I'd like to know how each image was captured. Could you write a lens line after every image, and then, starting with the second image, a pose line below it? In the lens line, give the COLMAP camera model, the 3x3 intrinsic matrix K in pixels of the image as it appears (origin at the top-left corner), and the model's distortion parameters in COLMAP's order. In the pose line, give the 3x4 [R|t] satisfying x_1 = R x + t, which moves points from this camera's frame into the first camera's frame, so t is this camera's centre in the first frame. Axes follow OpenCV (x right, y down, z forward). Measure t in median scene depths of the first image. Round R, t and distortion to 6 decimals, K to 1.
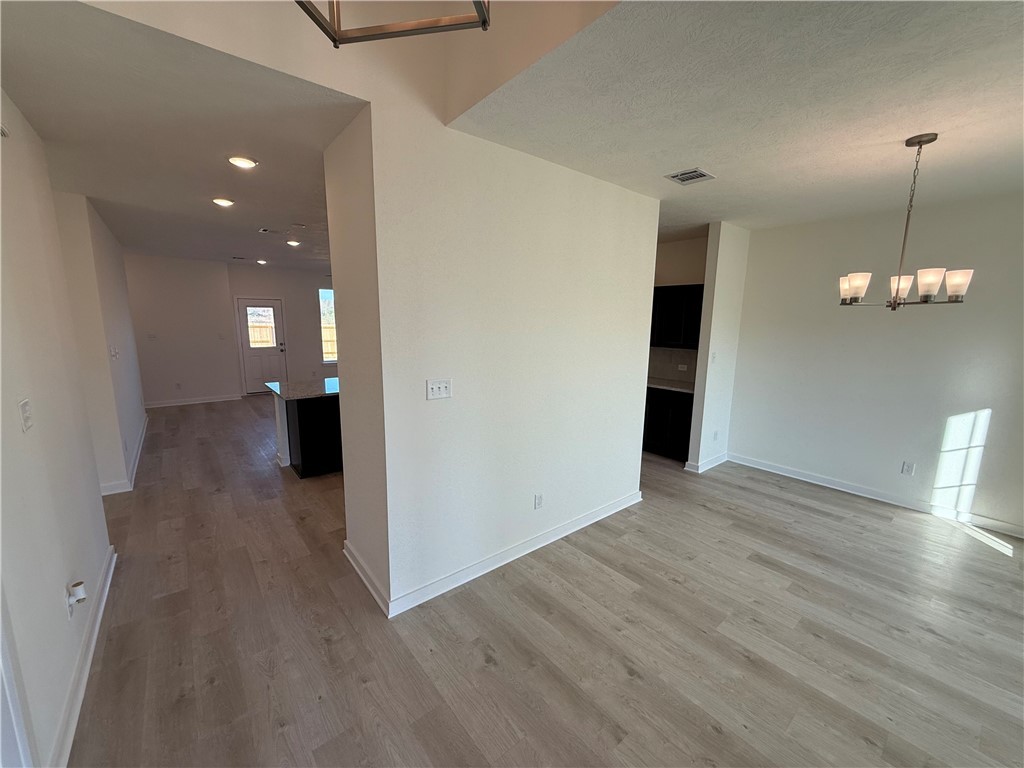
lens RADIAL K [[407.8, 0, 512.1], [0, 407.8, 384.8], [0, 0, 1]] dist [0.001210, -0.000456]
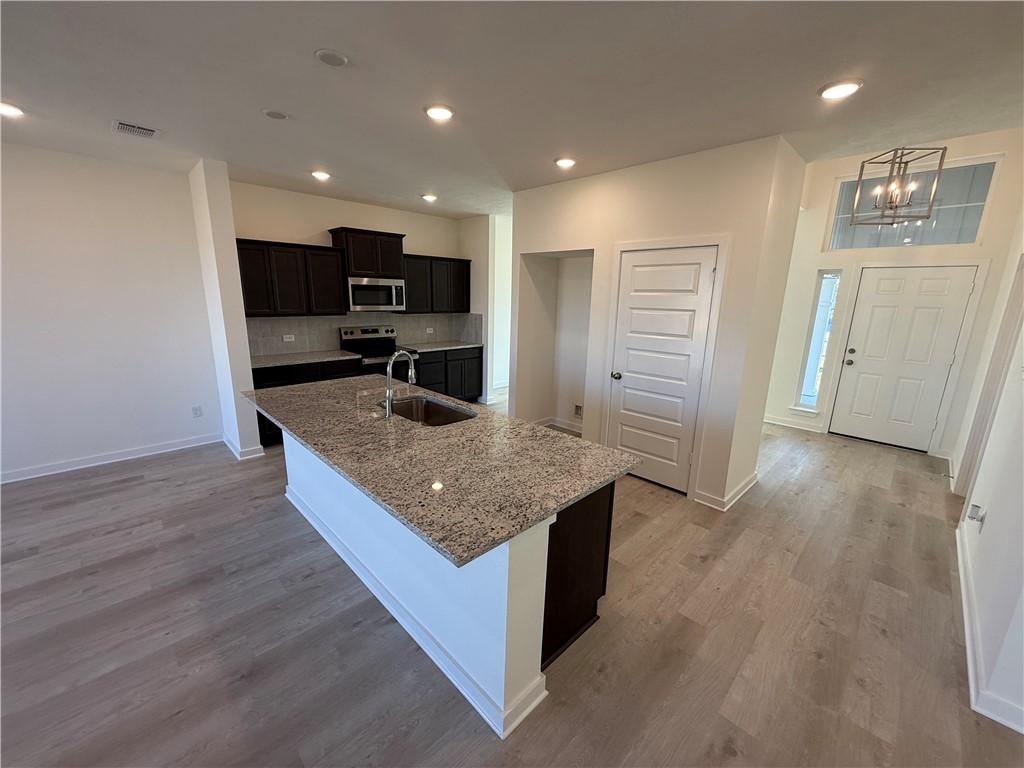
lens RADIAL K [[407.8, 0, 510.4], [0, 407.8, 386.4], [0, 0, 1]] dist [0.001210, -0.000456]
pose [[-0.091043, -0.242100, 0.965970, -1.153768], [0.133979, 0.958202, 0.252781, -0.223387], [-0.986793, 0.152434, -0.054802, 1.367086]]
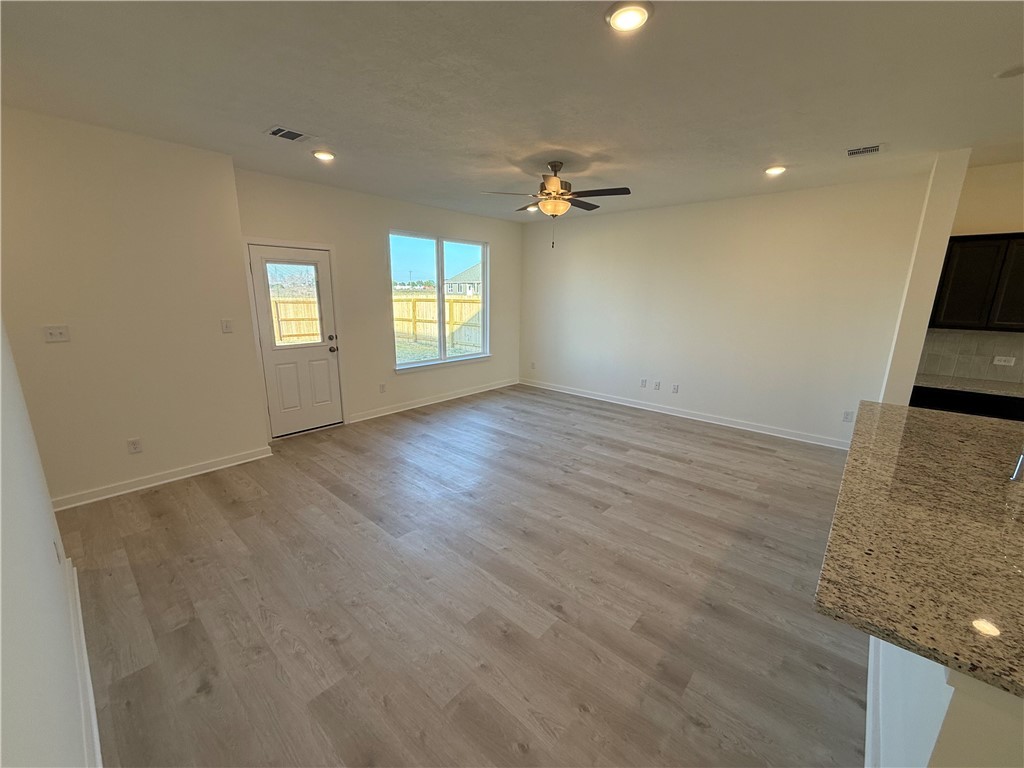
lens RADIAL K [[407.8, 0, 509.0], [0, 407.8, 386.5], [0, 0, 1]] dist [0.001210, -0.000456]
pose [[0.988192, -0.040545, 0.147756, -1.101554], [0.029945, 0.996862, 0.073277, -0.180126], [-0.150264, -0.067987, 0.986306, 1.173897]]
